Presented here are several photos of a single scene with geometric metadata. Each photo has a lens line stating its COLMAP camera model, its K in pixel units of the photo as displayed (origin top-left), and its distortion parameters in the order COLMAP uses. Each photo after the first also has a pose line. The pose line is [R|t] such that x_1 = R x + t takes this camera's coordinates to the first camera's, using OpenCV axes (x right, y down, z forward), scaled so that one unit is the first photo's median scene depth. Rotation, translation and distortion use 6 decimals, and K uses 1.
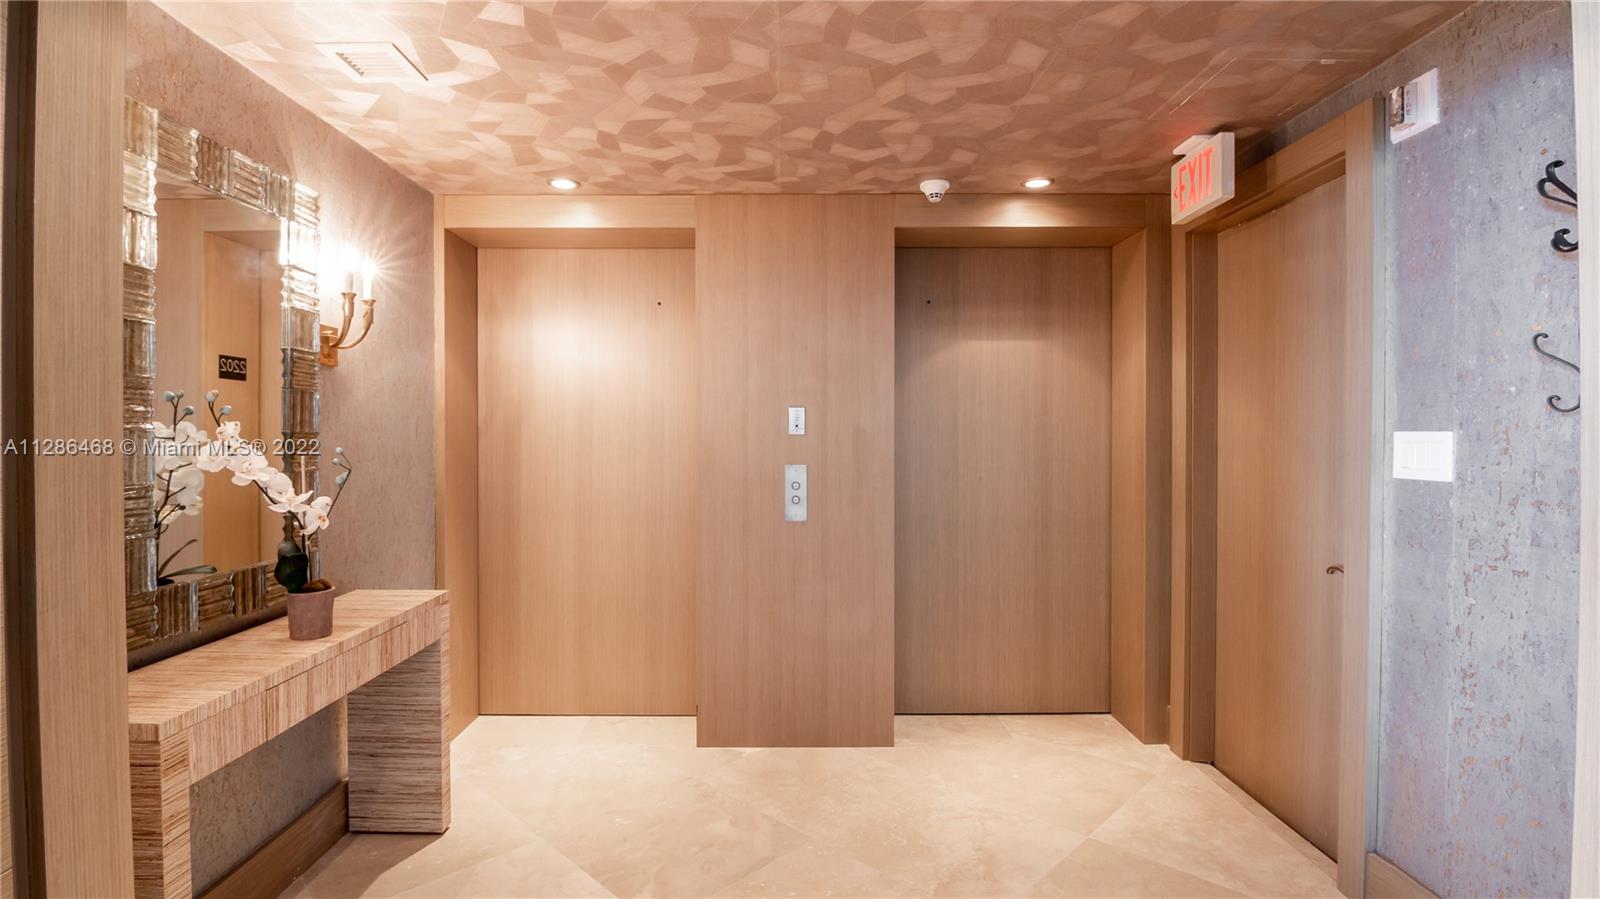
lens RADIAL K [[768.4, 0, 799.9], [0, 768.4, 447.8], [0, 0, 1]] dist [-0.016460, -0.005879]
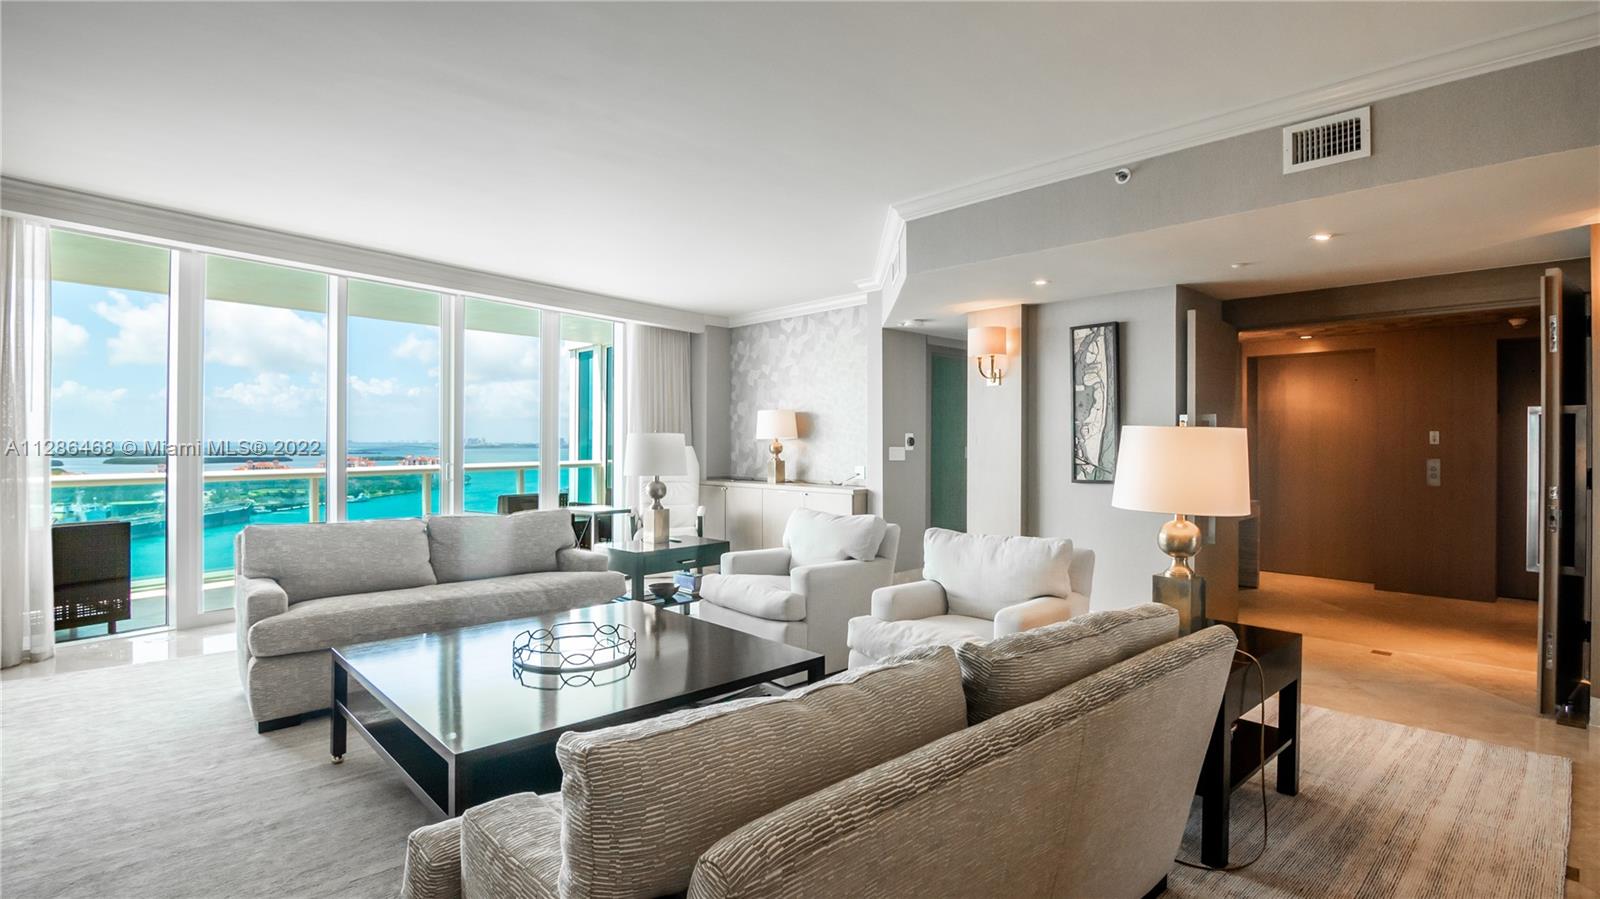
lens RADIAL K [[768.4, 0, 803.1], [0, 768.4, 445.0], [0, 0, 1]] dist [-0.016460, -0.005879]
pose [[0.684856, -0.000159, -0.728679, 0.315397], [-0.010384, 0.999896, -0.009978, 0.022337], [0.728605, 0.014400, 0.684783, -1.614302]]
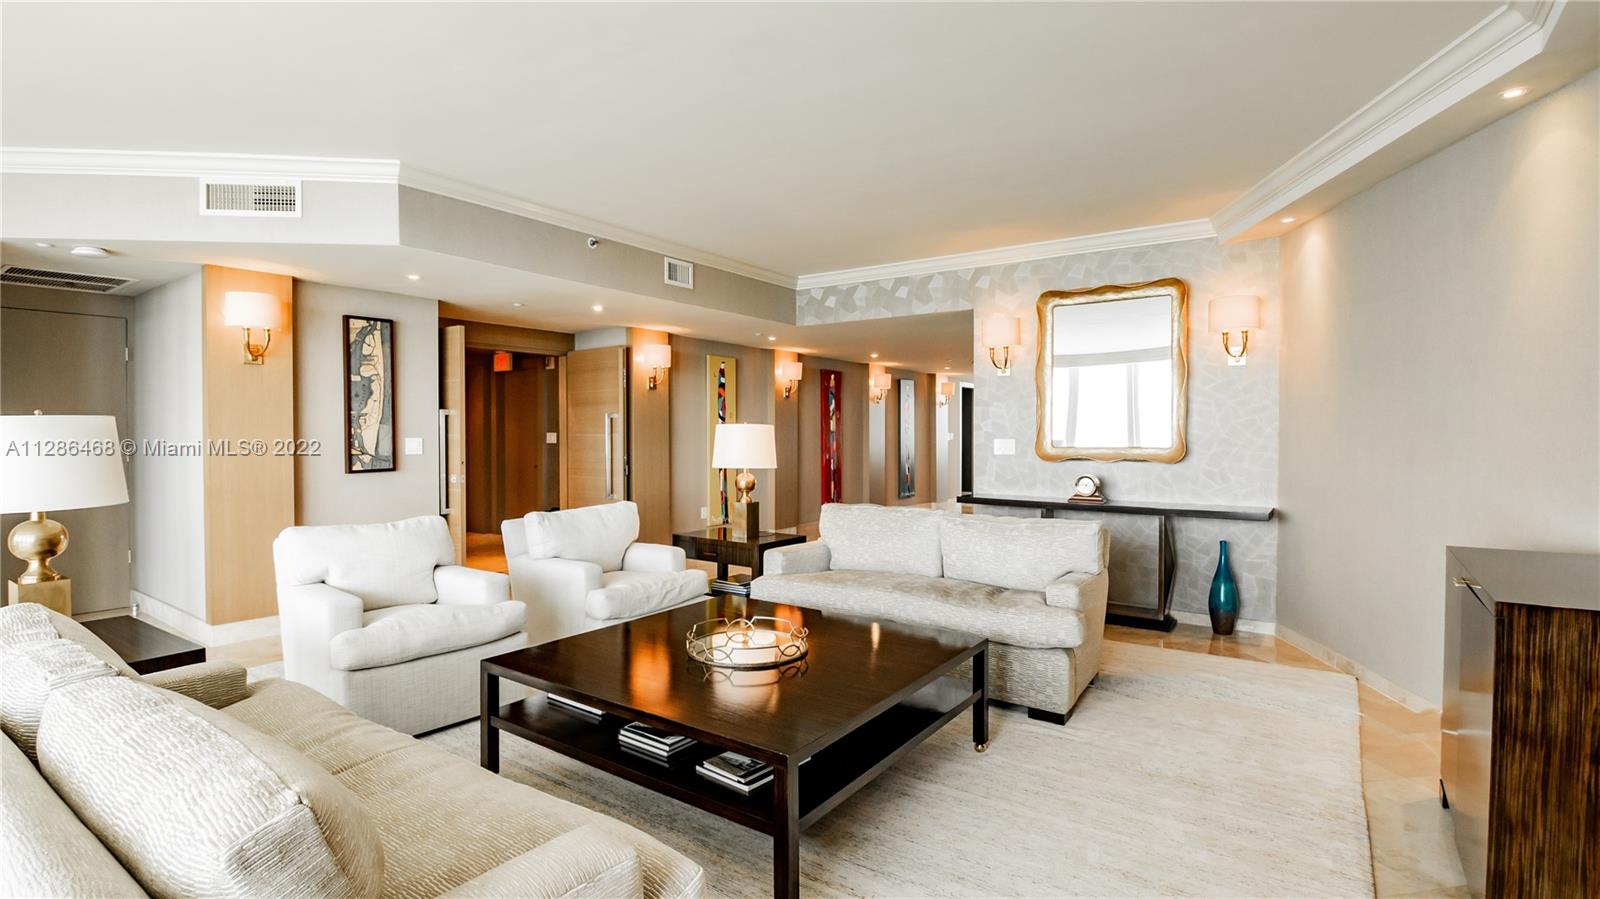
lens RADIAL K [[768.4, 0, 795.3], [0, 768.4, 449.3], [0, 0, 1]] dist [-0.016460, -0.005879]
pose [[0.591623, -0.018024, 0.806014, -1.246313], [0.010284, 0.999837, 0.014810, 0.015381], [-0.806149, -0.000473, 0.591712, -1.781767]]
